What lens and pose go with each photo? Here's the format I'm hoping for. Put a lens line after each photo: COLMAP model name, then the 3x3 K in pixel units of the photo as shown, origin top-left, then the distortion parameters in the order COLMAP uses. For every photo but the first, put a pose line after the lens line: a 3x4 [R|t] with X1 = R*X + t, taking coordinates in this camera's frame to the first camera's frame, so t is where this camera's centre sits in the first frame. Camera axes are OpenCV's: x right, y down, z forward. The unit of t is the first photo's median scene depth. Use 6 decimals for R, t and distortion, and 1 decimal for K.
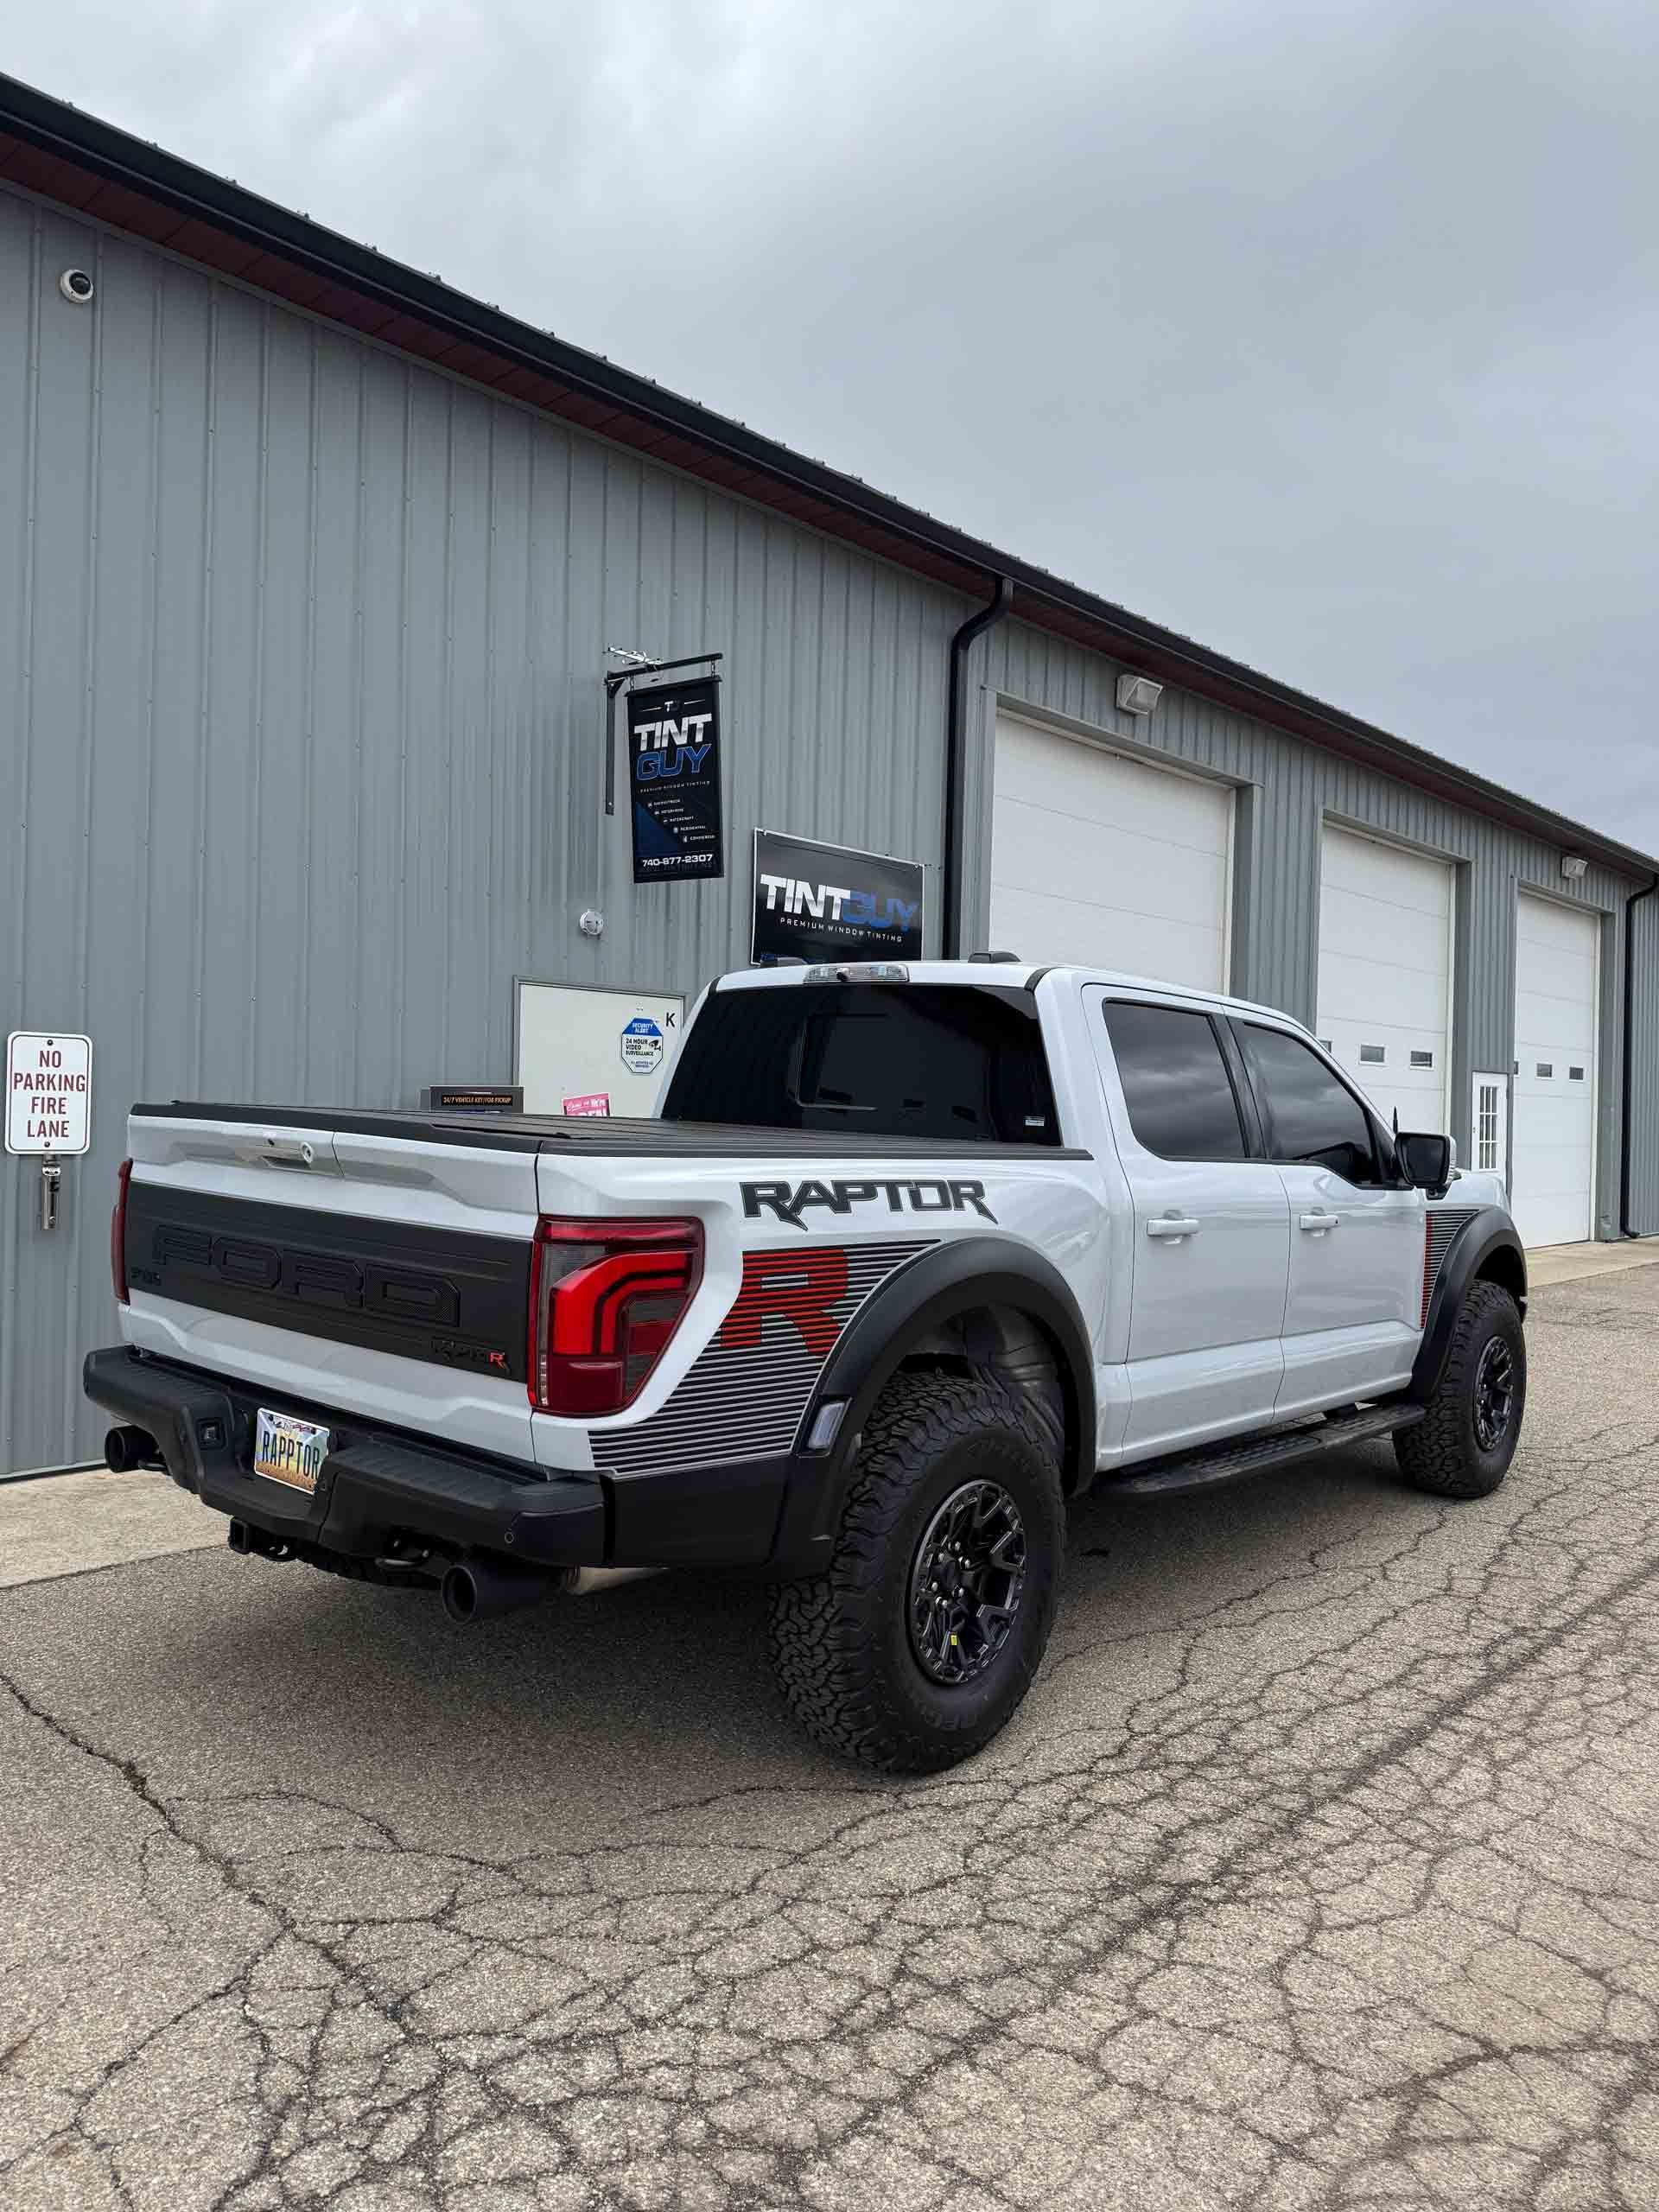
lens RADIAL K [[1552.1, 0, 818.3], [0, 1552.1, 1122.8], [0, 0, 1]] dist [0.031245, -0.051575]
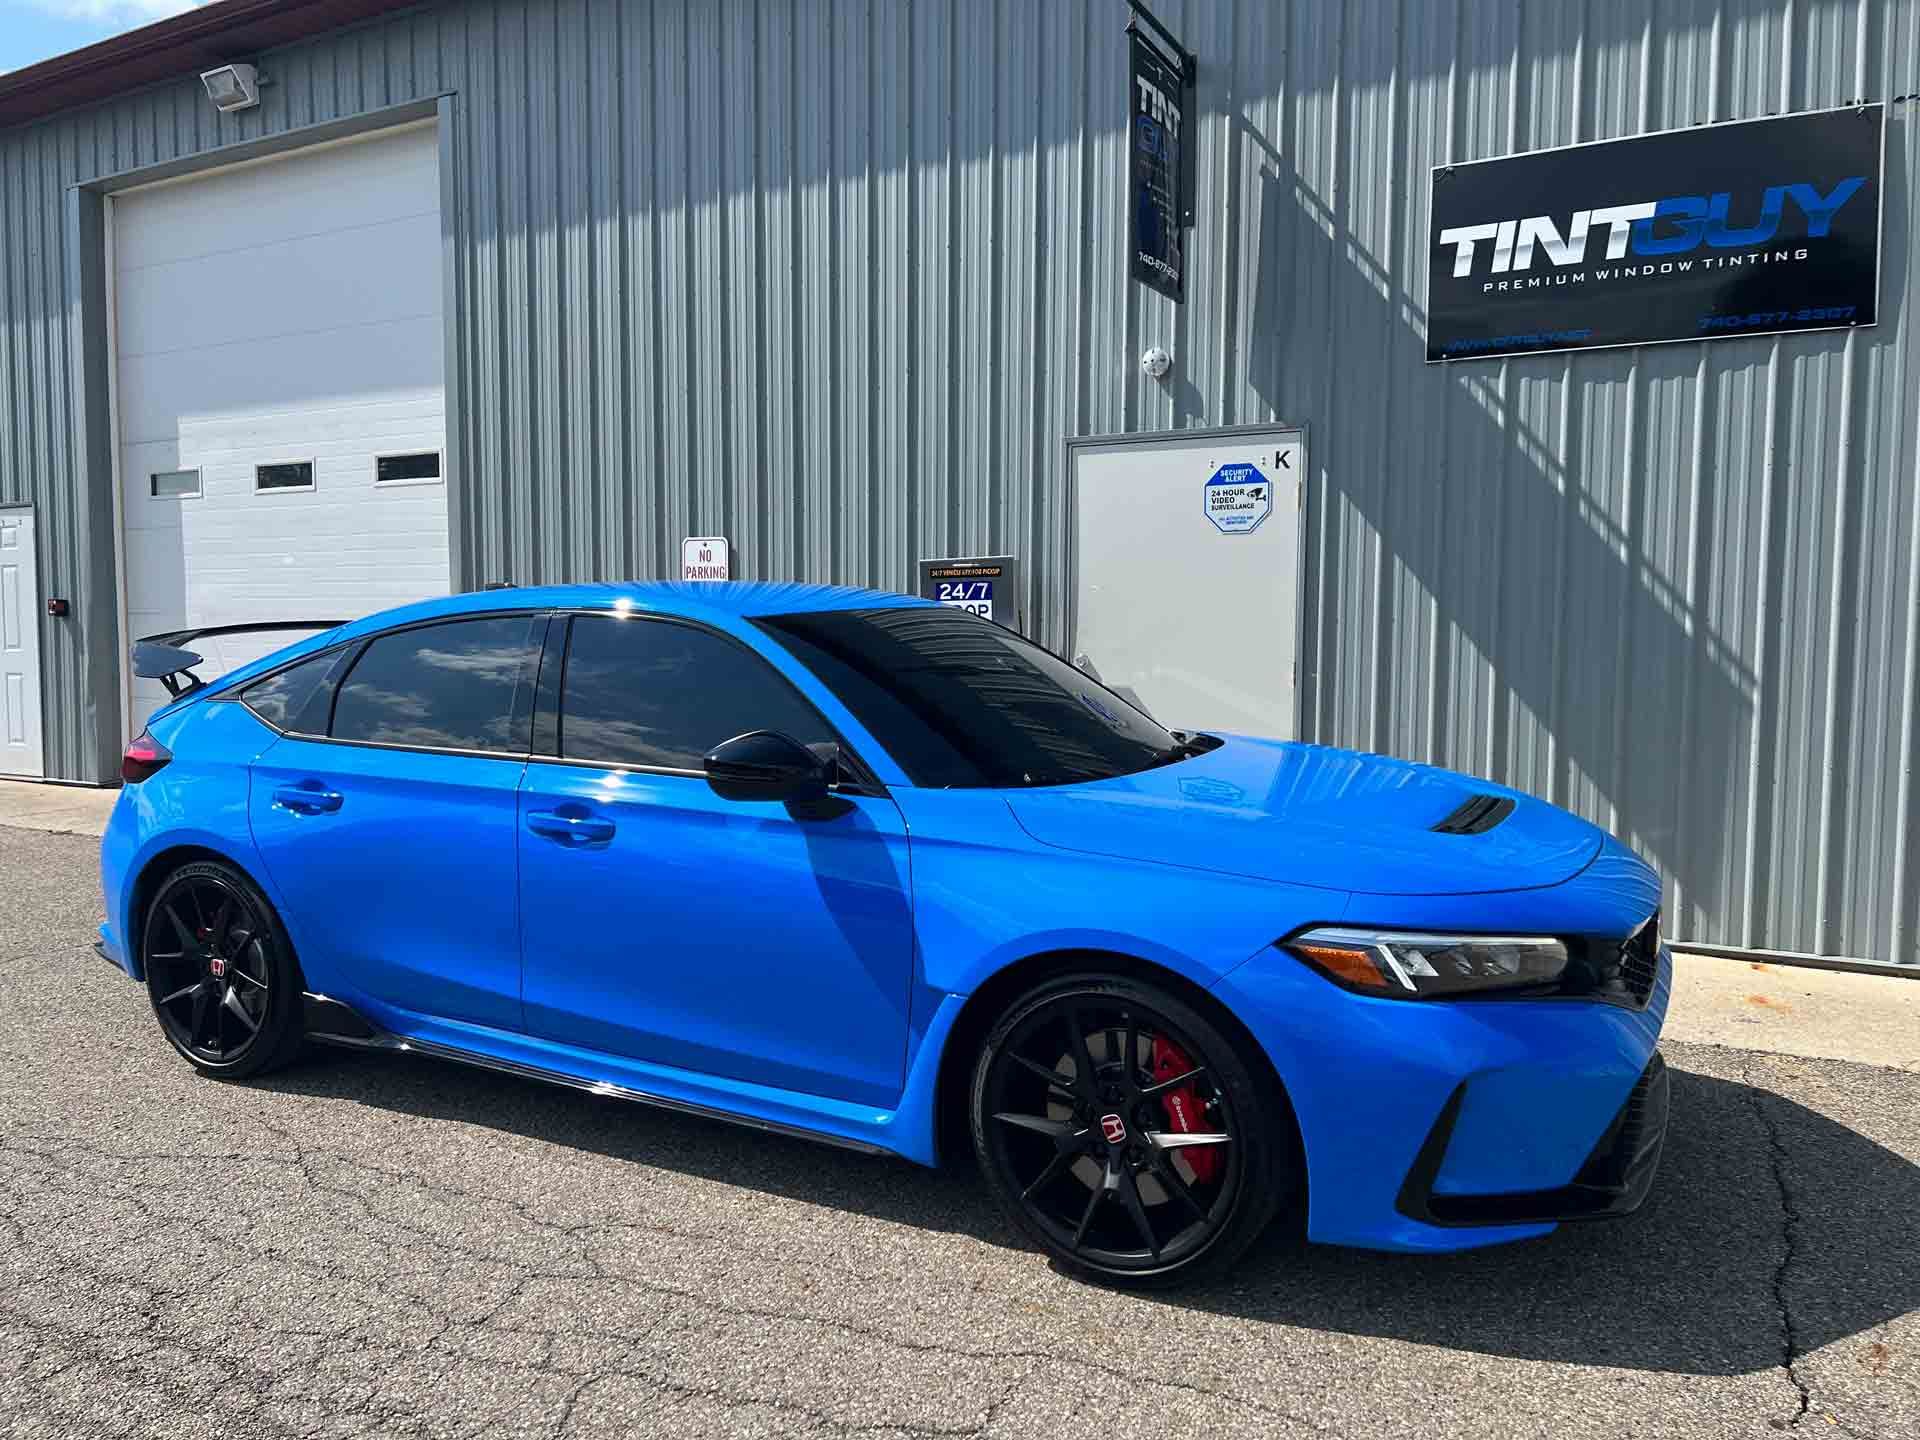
lens RADIAL K [[1440.7, 0, 955.5], [0, 1440.7, 726.2], [0, 0, 1]] dist [0.032974, -0.030002]
pose [[0.226287, 0.047627, -0.972896, 0.654396], [-0.001195, 0.998817, 0.048618, 0.038996], [0.974060, -0.009840, 0.226076, 0.728617]]
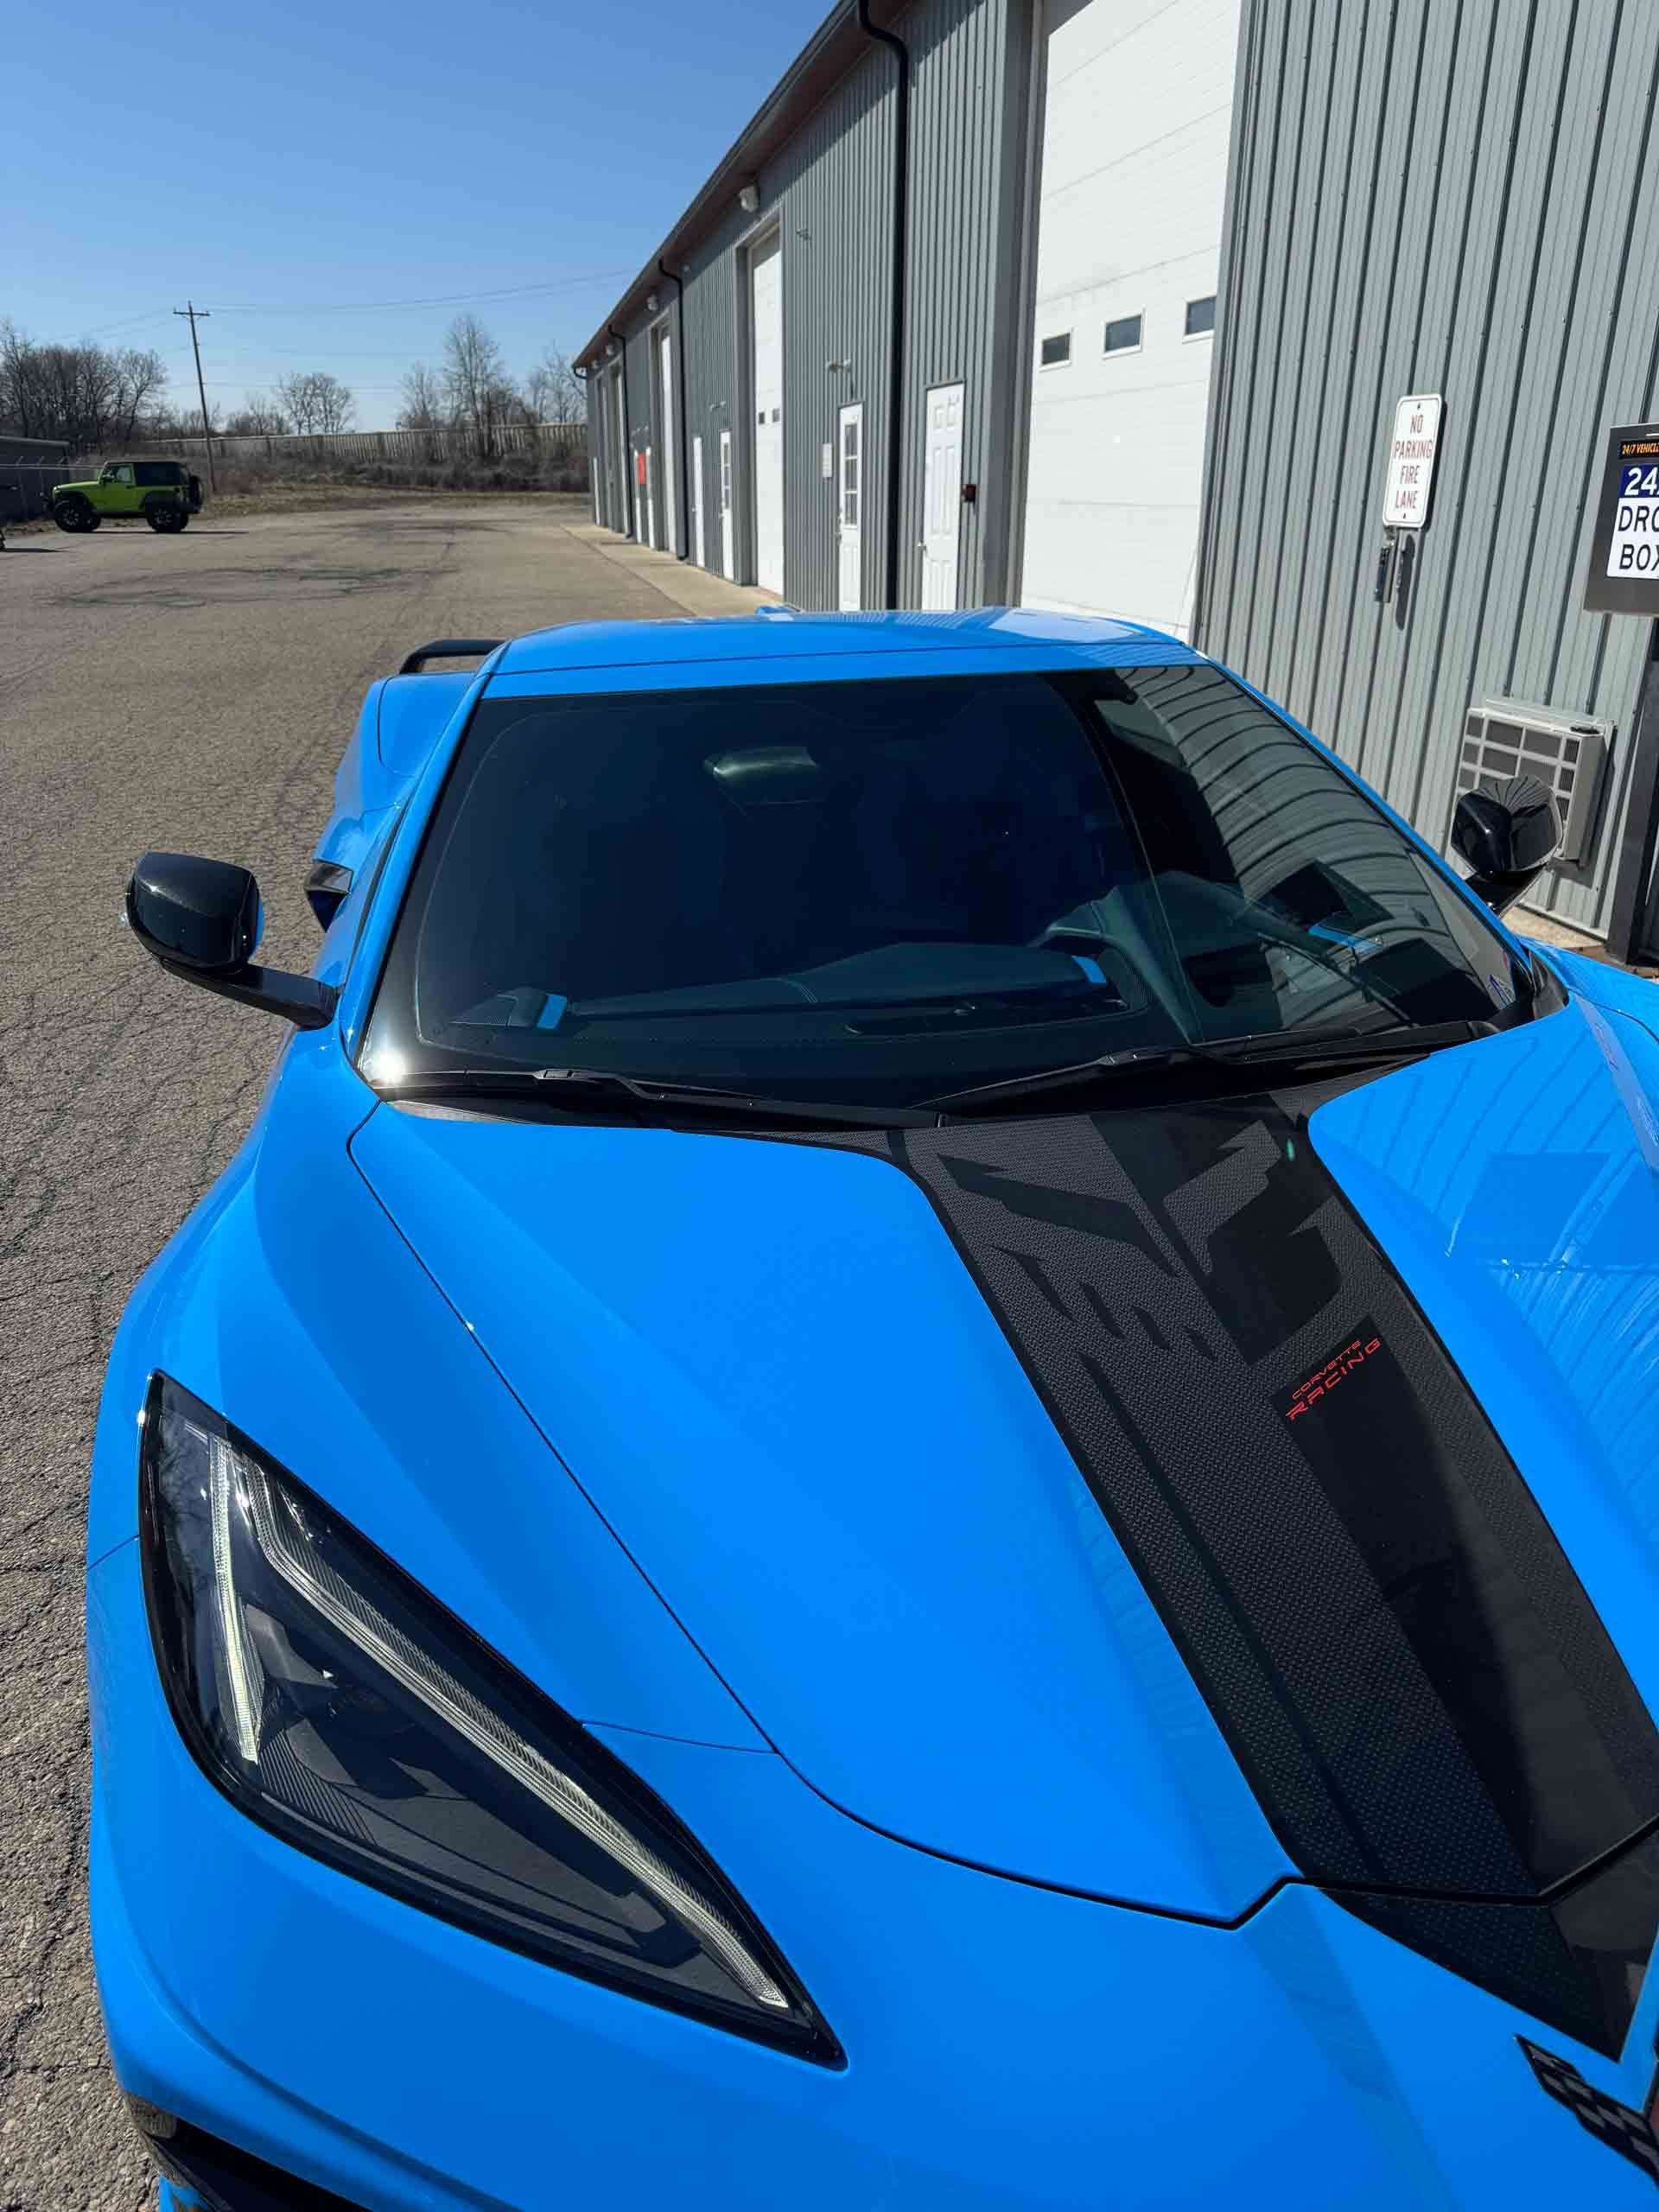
lens RADIAL K [[1552.7, 0, 843.5], [0, 1552.7, 1120.0], [0, 0, 1]] dist [0.046856, -0.067110]
pose [[-0.579672, 0.281244, -0.764776, 0.476889], [-0.020729, 0.933155, 0.358877, 0.018238], [0.814586, 0.223884, -0.535094, 1.051446]]
